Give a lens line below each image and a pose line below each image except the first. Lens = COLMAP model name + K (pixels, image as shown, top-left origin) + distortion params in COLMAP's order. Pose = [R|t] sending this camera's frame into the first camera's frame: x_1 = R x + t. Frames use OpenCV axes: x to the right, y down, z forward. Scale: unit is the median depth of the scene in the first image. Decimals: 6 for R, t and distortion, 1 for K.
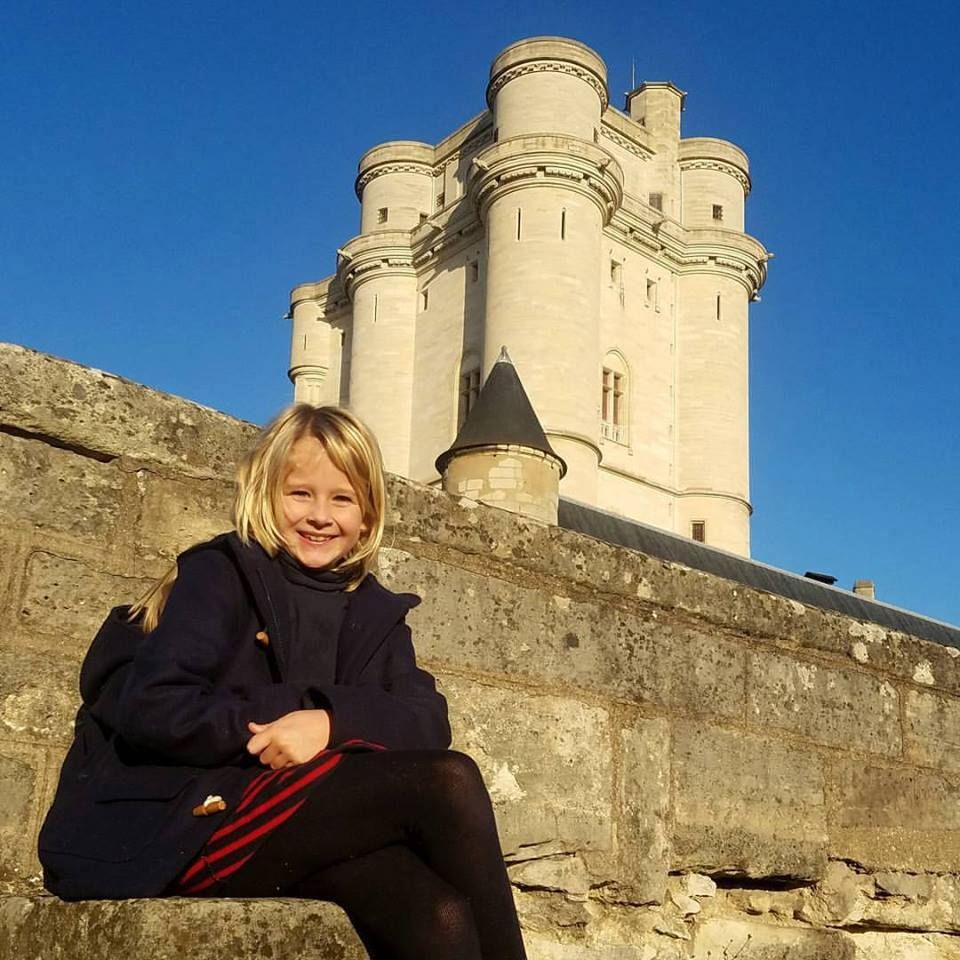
lens RADIAL K [[4539.7, 0, 480.0], [0, 4539.7, 480.0], [0, 0, 1]] dist [0.329578, 5.900977]
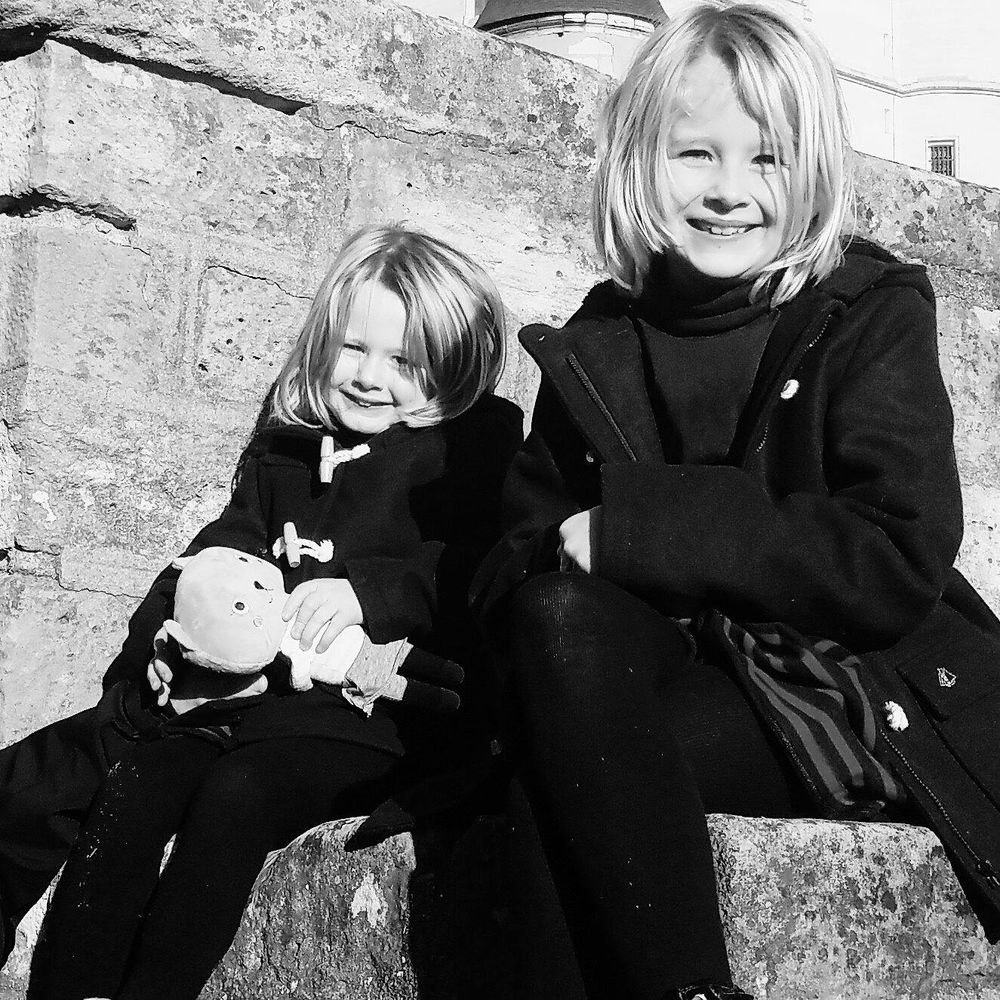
lens RADIAL K [[4728.9, 0, 500.0], [0, 4728.9, 500.0], [0, 0, 1]] dist [0.329578, 5.900977]
pose [[0.906354, -0.018611, -0.422110, 0.207157], [0.036465, 0.998747, 0.034262, 0.026641], [0.420943, -0.046445, 0.905897, 0.437765]]
